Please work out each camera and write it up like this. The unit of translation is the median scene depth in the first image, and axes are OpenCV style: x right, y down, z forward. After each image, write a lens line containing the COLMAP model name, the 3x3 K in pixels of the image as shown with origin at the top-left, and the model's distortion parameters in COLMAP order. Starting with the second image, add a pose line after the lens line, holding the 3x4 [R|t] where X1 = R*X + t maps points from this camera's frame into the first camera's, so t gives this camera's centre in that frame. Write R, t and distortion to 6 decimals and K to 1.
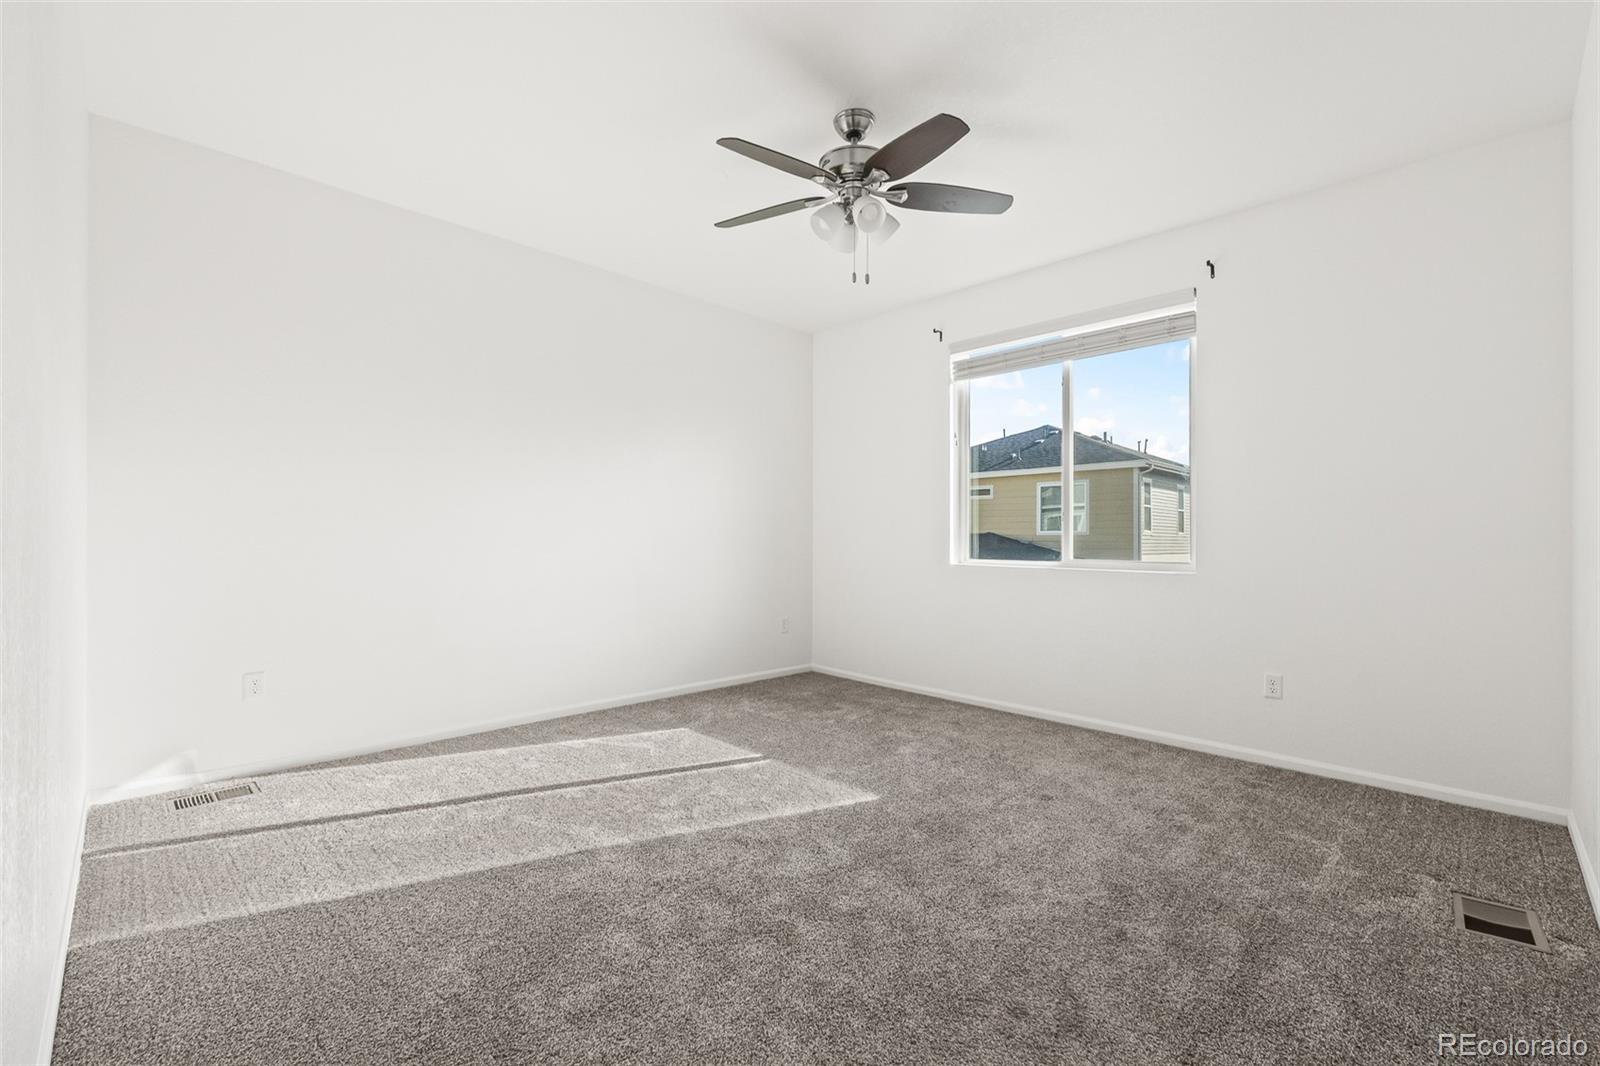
lens RADIAL K [[681.9, 0, 803.7], [0, 681.9, 534.8], [0, 0, 1]] dist [-0.002781, -0.000732]
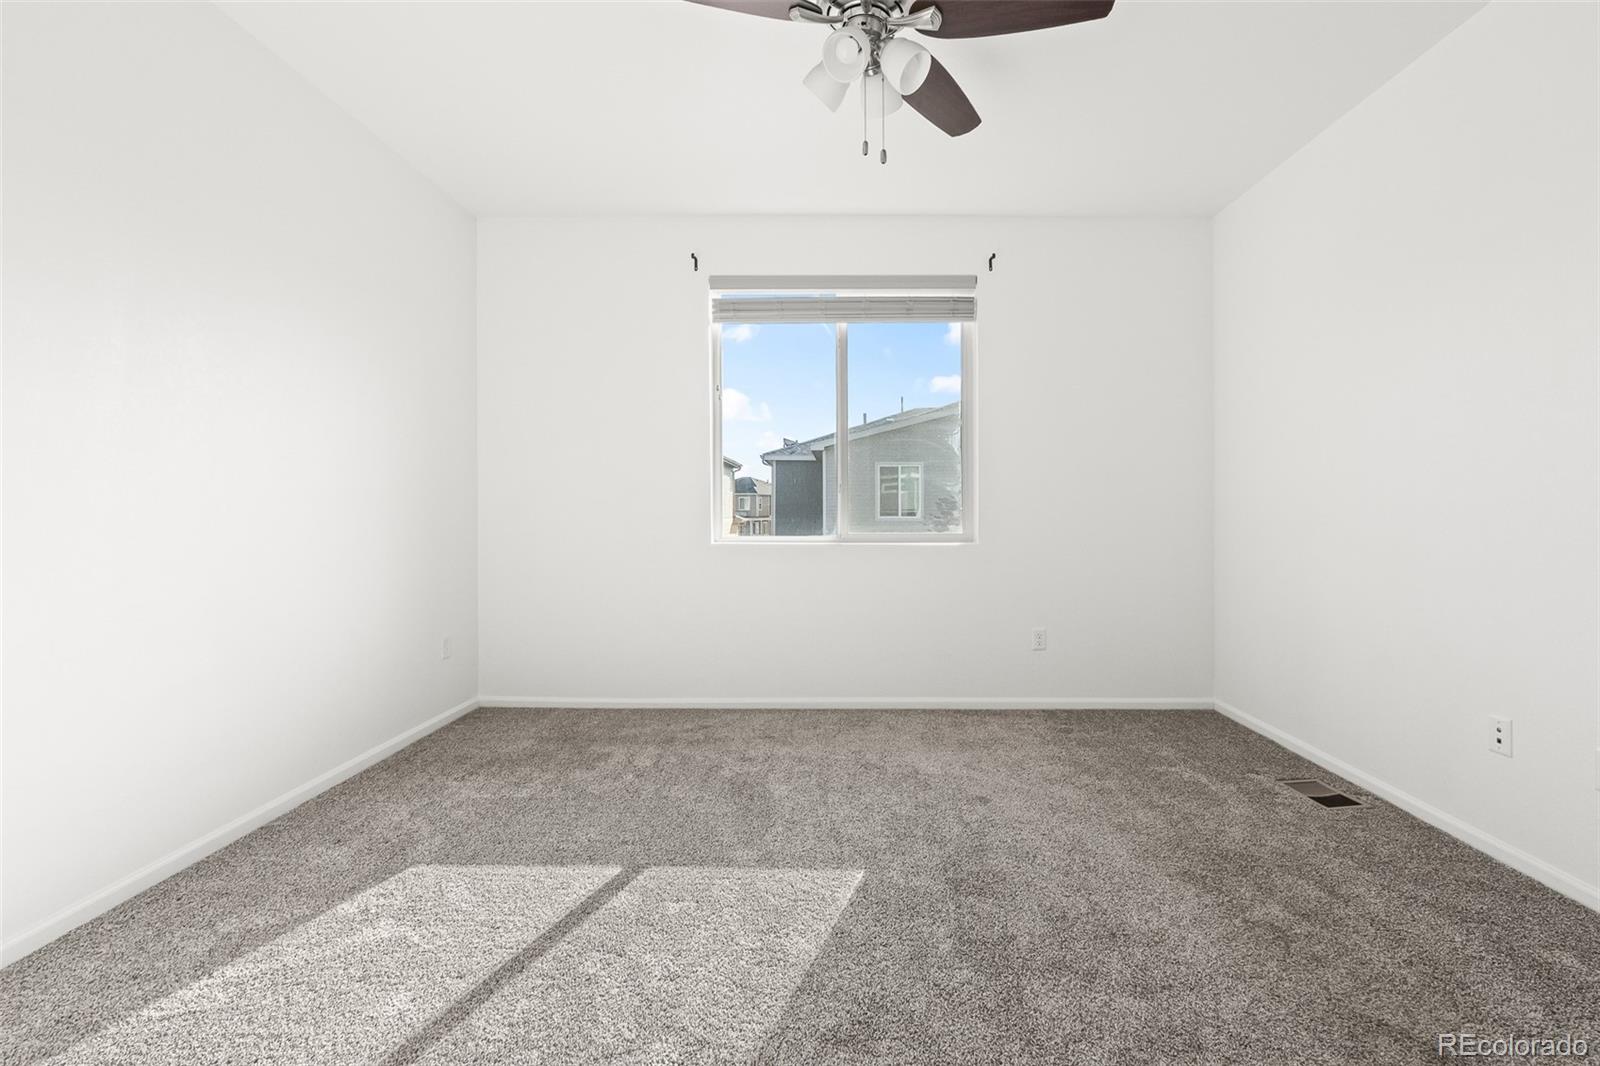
lens RADIAL K [[688.4, 0, 837.6], [0, 688.4, 502.8], [0, 0, 1]] dist [-0.001484, -0.000846]
pose [[0.707744, -0.002195, 0.706466, -0.365533], [0.003459, 0.999994, -0.000358, -0.007617], [-0.706461, 0.002697, 0.707747, 0.418211]]
